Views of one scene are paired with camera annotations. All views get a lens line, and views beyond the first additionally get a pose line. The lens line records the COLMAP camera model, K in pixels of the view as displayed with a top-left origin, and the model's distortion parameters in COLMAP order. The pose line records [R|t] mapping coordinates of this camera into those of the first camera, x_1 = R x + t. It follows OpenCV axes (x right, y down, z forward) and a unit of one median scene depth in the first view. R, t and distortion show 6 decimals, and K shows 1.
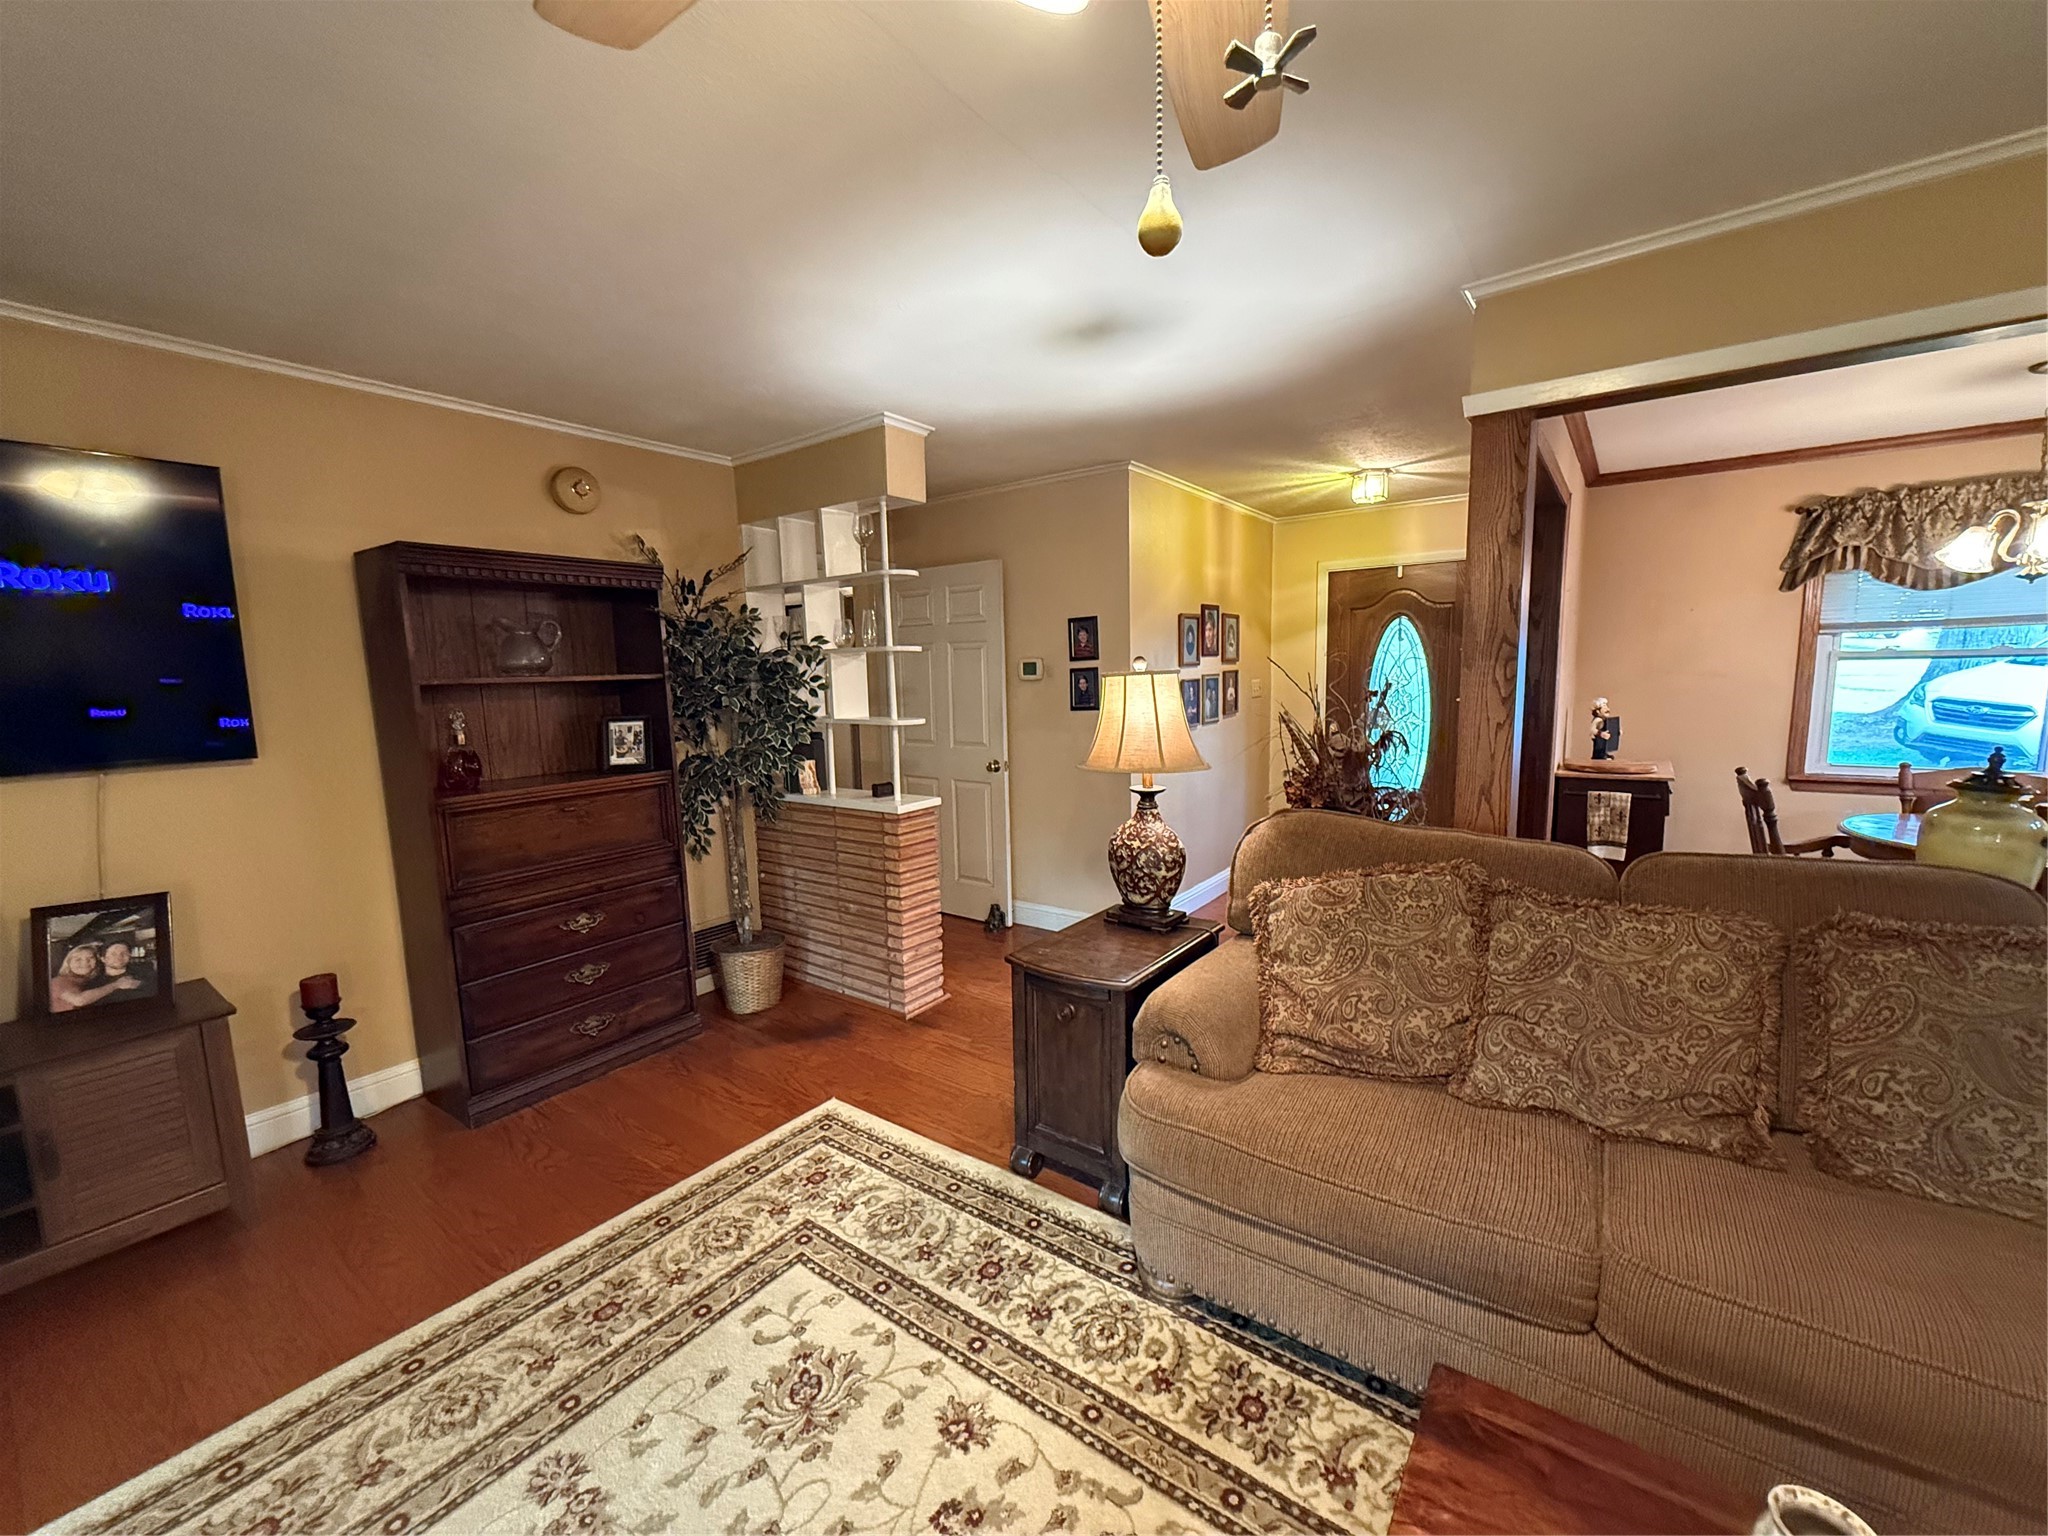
lens RADIAL K [[812.7, 0, 1026.4], [0, 812.7, 772.9], [0, 0, 1]] dist [0.001018, -0.000524]
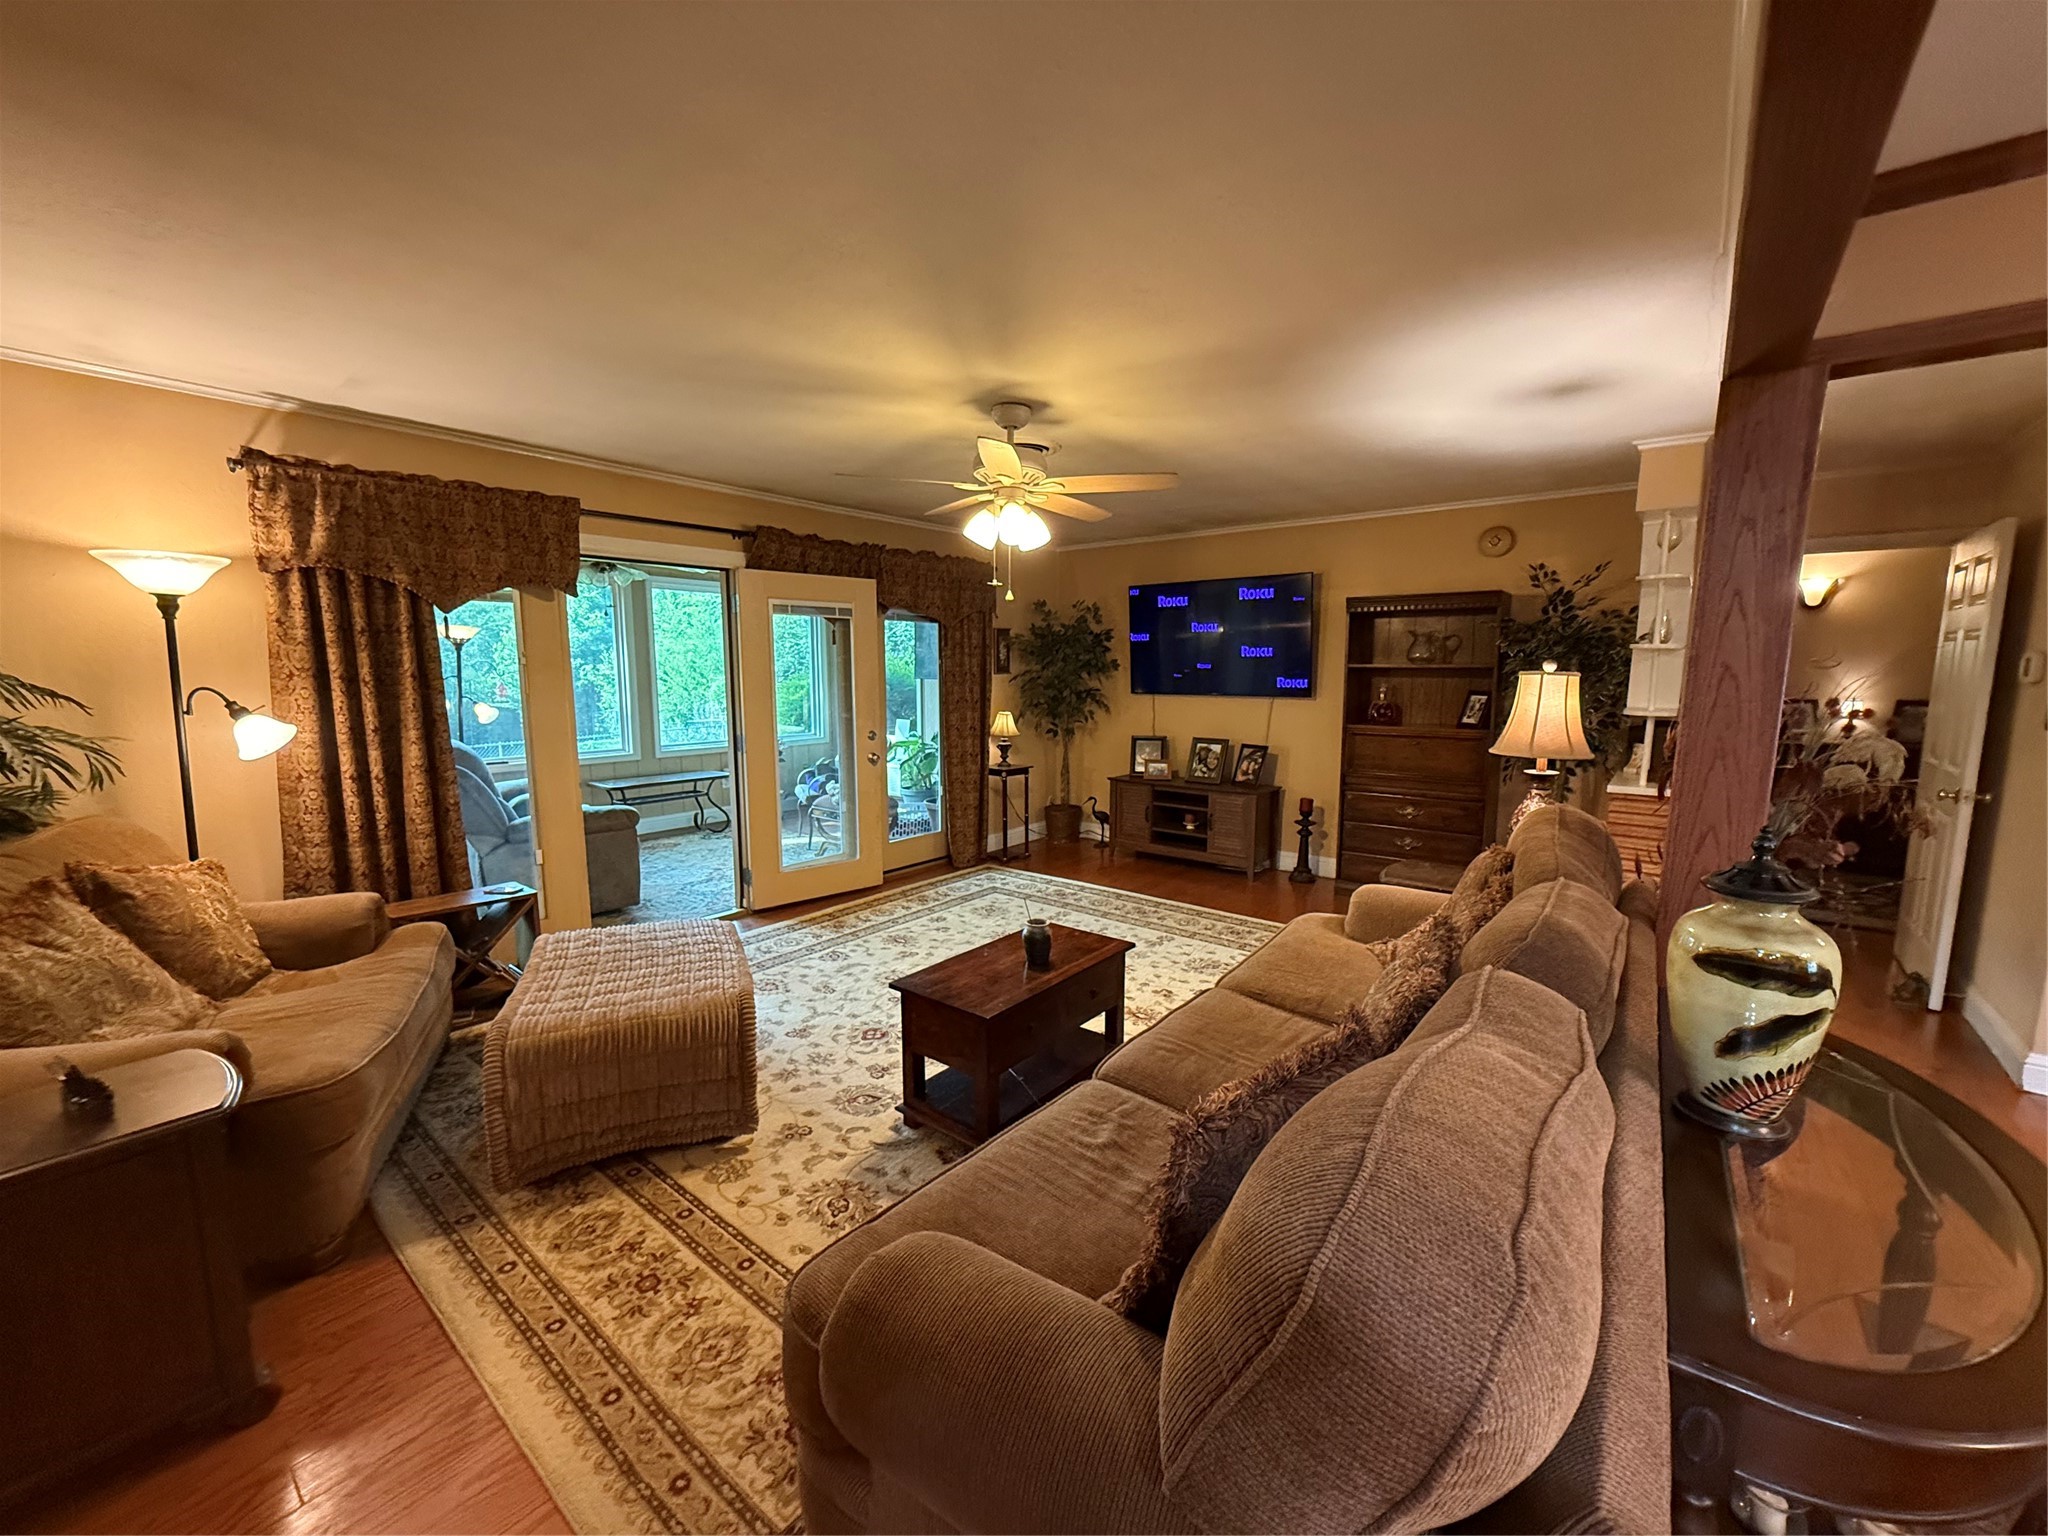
lens RADIAL K [[812.7, 0, 1025.4], [0, 812.7, 771.3], [0, 0, 1]] dist [0.001018, -0.000524]
pose [[-0.047945, 0.154882, -0.986769, 1.582017], [-0.124936, 0.979217, 0.159767, -0.092841], [0.991006, 0.130943, -0.027598, 0.349034]]
